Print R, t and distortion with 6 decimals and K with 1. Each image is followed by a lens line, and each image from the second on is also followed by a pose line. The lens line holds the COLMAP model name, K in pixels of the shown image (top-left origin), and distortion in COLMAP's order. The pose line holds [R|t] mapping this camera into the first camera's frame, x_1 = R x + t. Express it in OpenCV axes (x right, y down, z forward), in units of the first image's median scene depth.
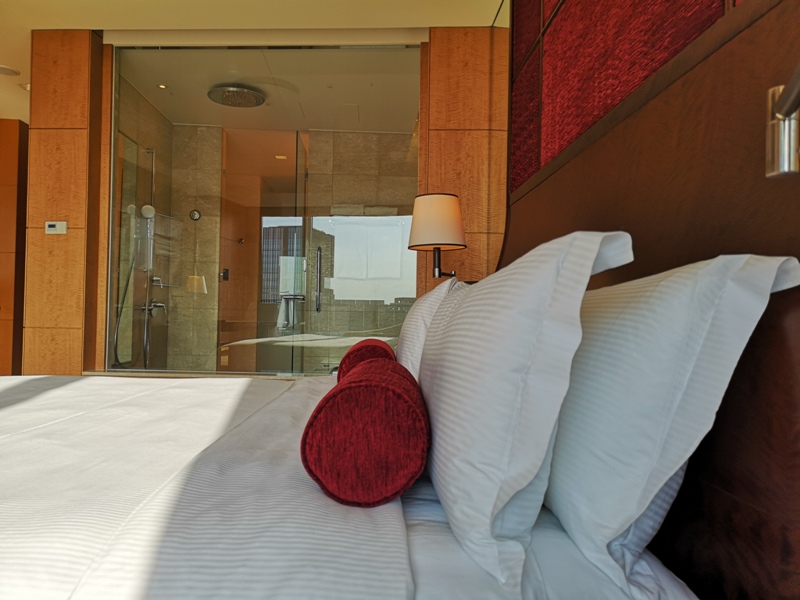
lens RADIAL K [[615.9, 0, 402.8], [0, 615.9, 299.9], [0, 0, 1]] dist [0.038707, -0.029207]
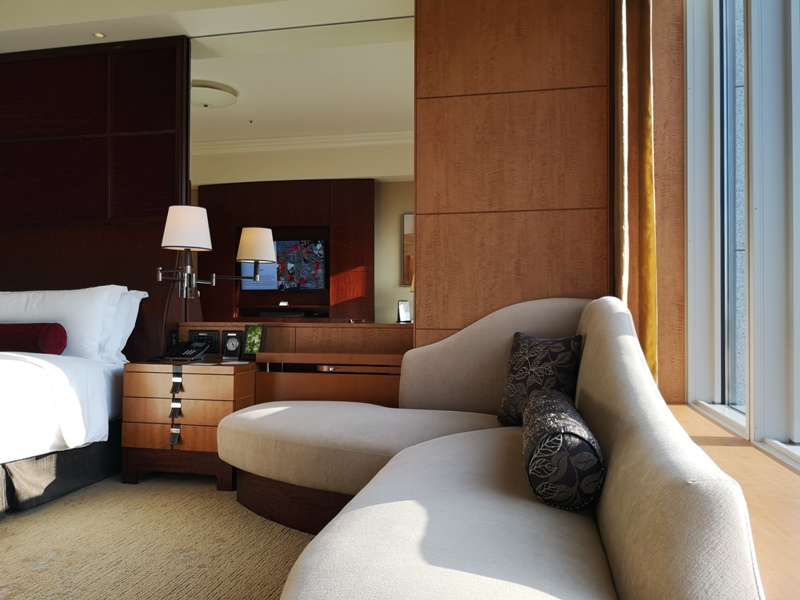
lens RADIAL K [[633.6, 0, 402.0], [0, 633.6, 305.4], [0, 0, 1]] dist [0.029492, -0.064268]
pose [[0.265905, -0.007584, 0.963969, -0.753899], [-0.021195, 0.999681, 0.013711, -0.014132], [-0.963766, -0.024078, 0.265660, -0.470887]]
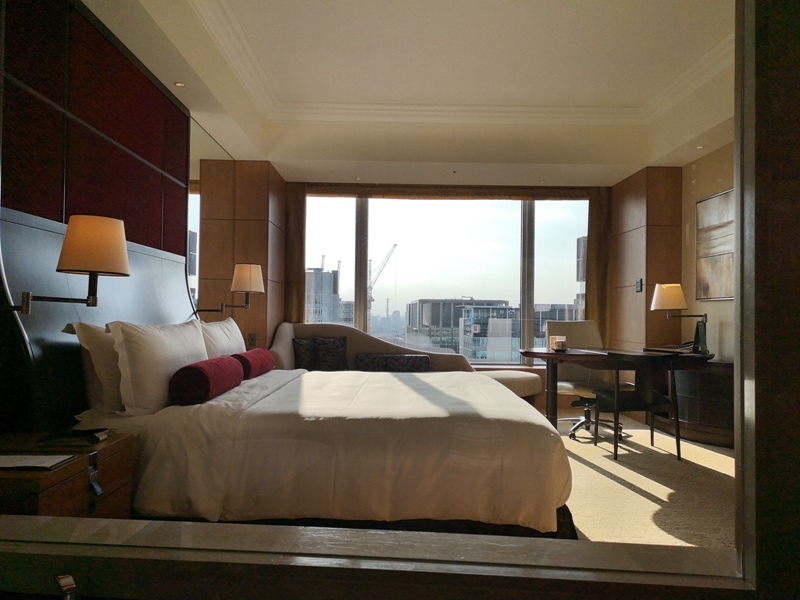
lens RADIAL K [[611.1, 0, 399.5], [0, 611.1, 301.5], [0, 0, 1]] dist [0.023373, -0.013999]
pose [[-0.998741, -0.030320, 0.039966, -0.315286], [-0.032023, 0.998575, -0.042687, -0.012365], [-0.038615, -0.043913, -0.998289, 1.394340]]
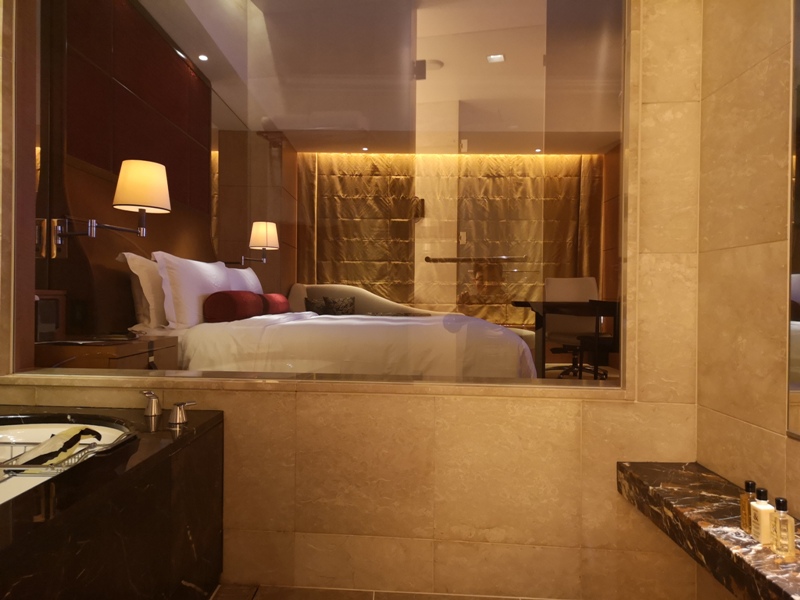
lens RADIAL K [[608.9, 0, 400.0], [0, 608.9, 300.0], [0, 0, 1]] dist [0.024542, -0.008924]
pose [[-0.998037, -0.026910, 0.056557, -0.344917], [-0.027917, 0.999464, -0.017090, 0.061684], [-0.056067, -0.018635, -0.998253, 1.526114]]
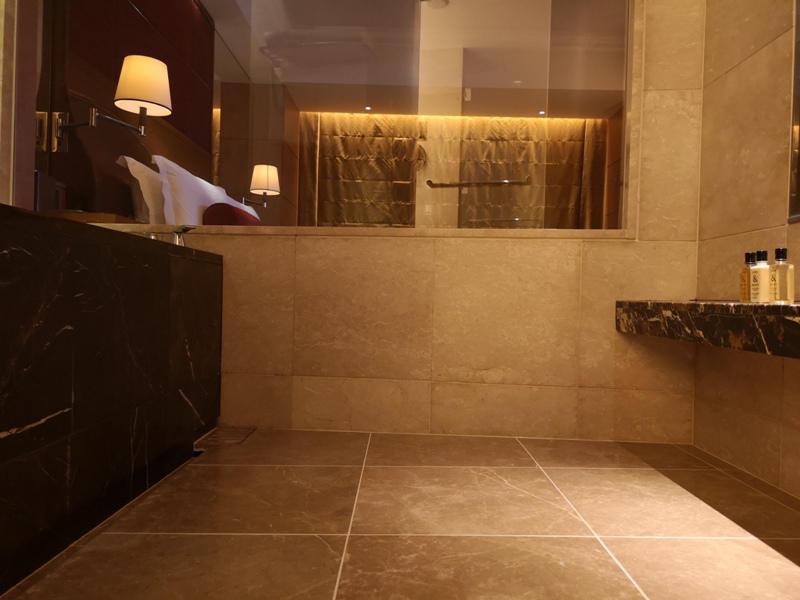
lens RADIAL K [[611.1, 0, 399.5], [0, 611.1, 301.5], [0, 0, 1]] dist [0.023373, -0.013999]
pose [[-0.997358, -0.044837, 0.057155, -0.348907], [-0.045485, 0.998914, -0.010079, 0.180424], [-0.056641, -0.012652, -0.998314, 1.524136]]
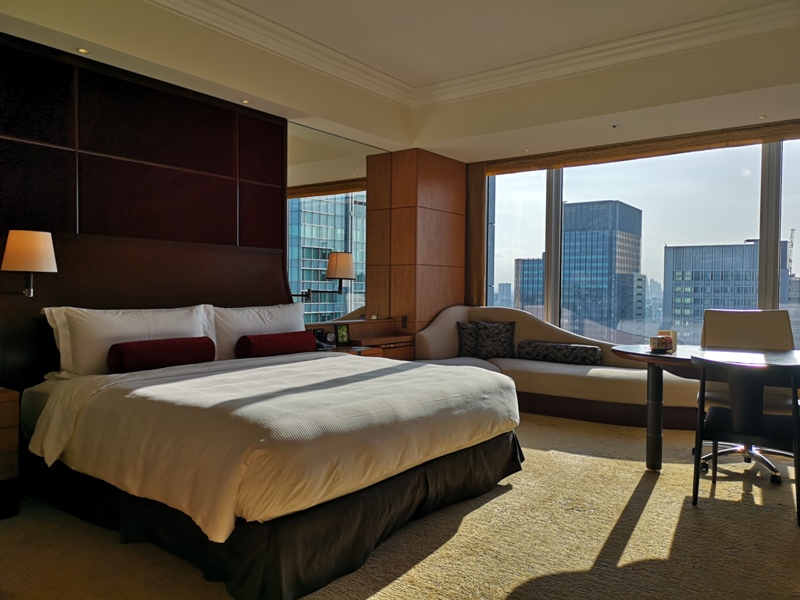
lens RADIAL K [[615.9, 0, 402.8], [0, 615.9, 299.9], [0, 0, 1]] dist [0.038707, -0.029207]
pose [[-0.765258, -0.042057, 0.642348, -0.973286], [-0.040892, 0.999024, 0.016694, -0.058916], [-0.642423, -0.013491, -0.766231, 1.096412]]
